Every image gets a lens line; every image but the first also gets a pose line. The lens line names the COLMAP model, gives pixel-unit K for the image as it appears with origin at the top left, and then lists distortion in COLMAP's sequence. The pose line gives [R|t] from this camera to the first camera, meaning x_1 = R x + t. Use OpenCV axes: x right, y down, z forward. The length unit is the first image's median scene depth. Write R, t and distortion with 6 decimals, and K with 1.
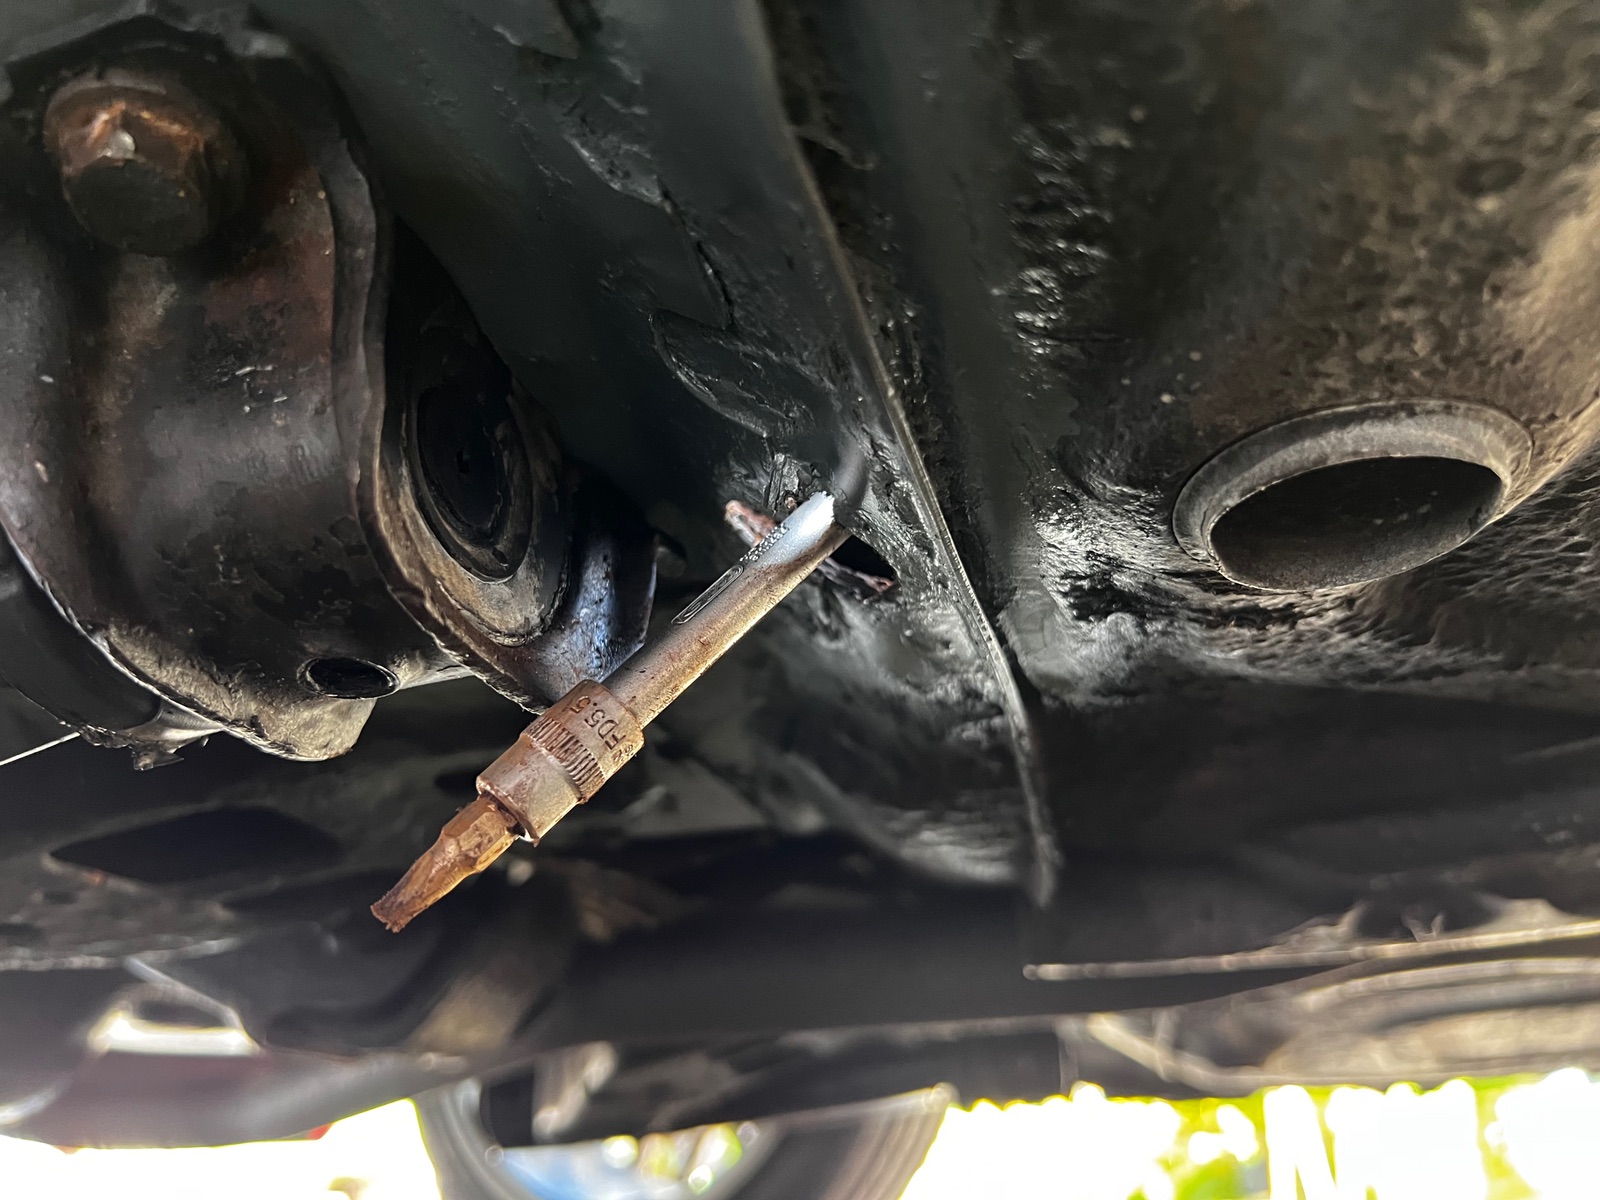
lens RADIAL K [[1202.3, 0, 929.4], [0, 1202.3, 573.5], [0, 0, 1]] dist [0.068906, -0.126872]
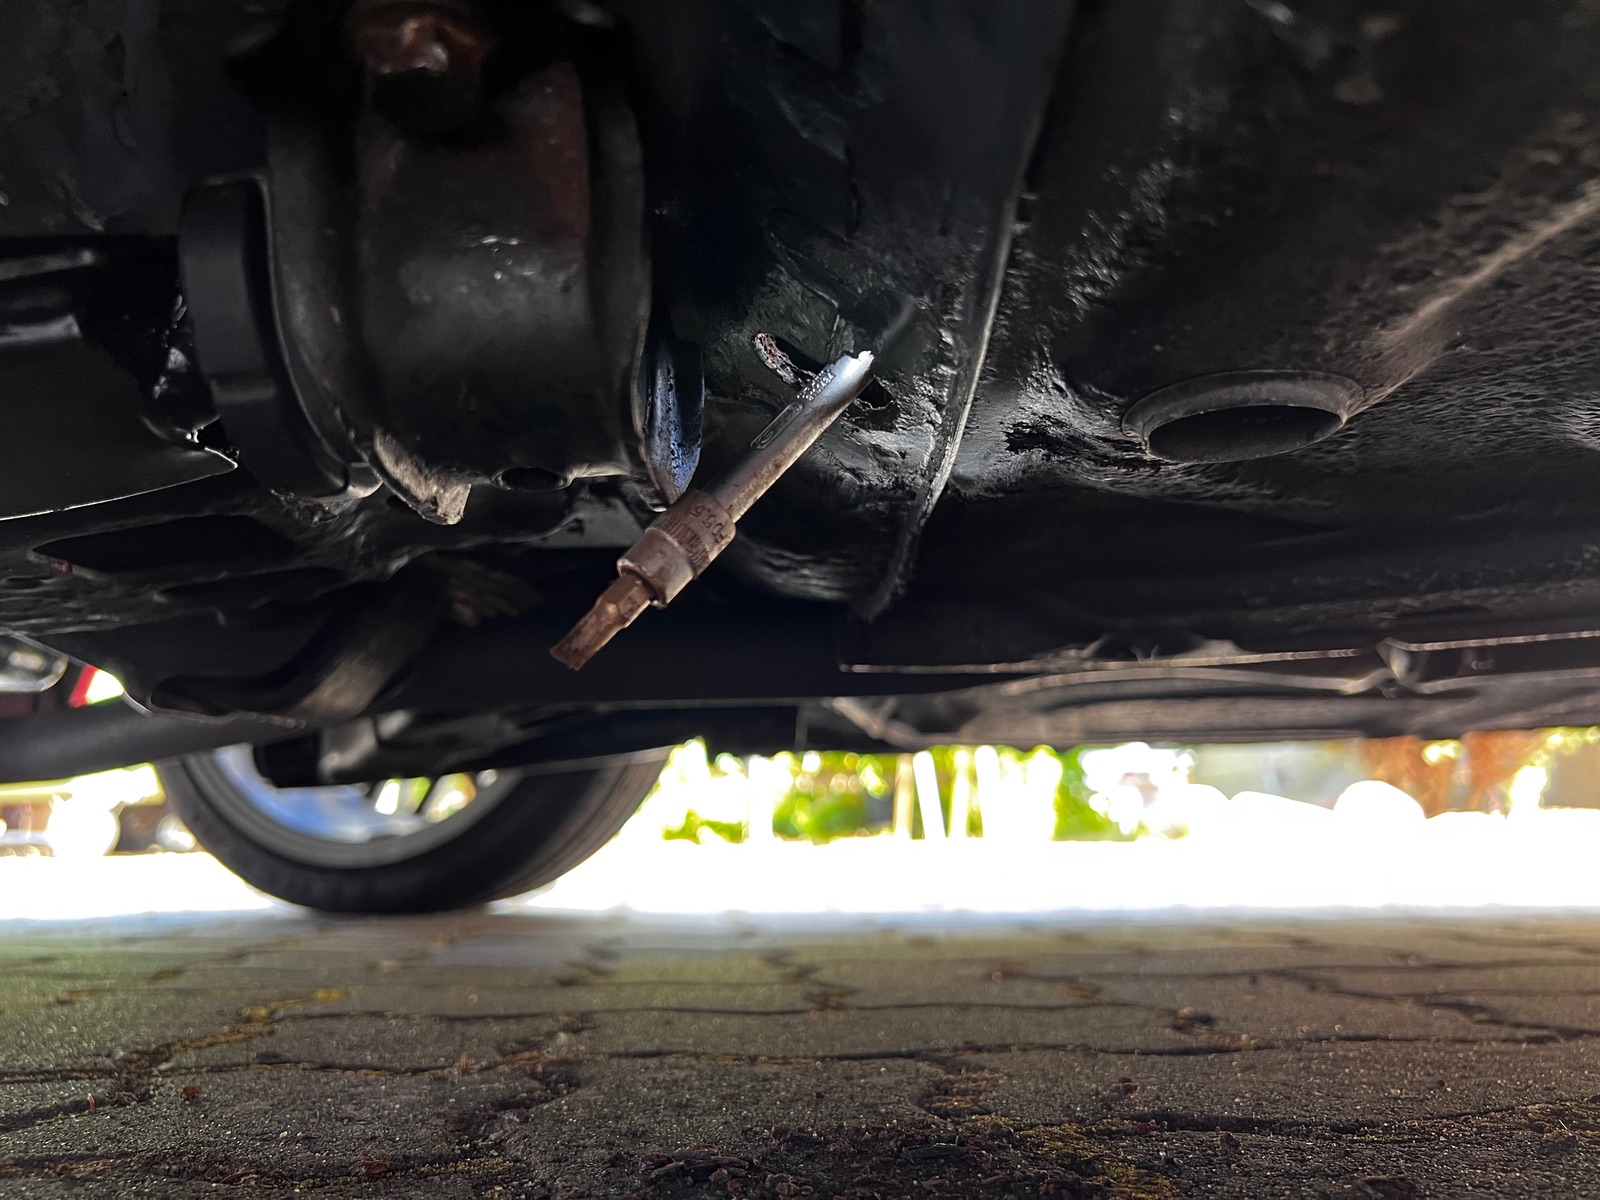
lens RADIAL K [[1202.3, 0, 929.4], [0, 1202.3, 573.5], [0, 0, 1]] dist [0.068906, -0.126872]
pose [[0.958985, 0.068220, 0.275125, -0.409321], [-0.139240, 0.958806, 0.247593, -0.189996], [-0.246901, -0.275747, 0.928980, -0.317888]]
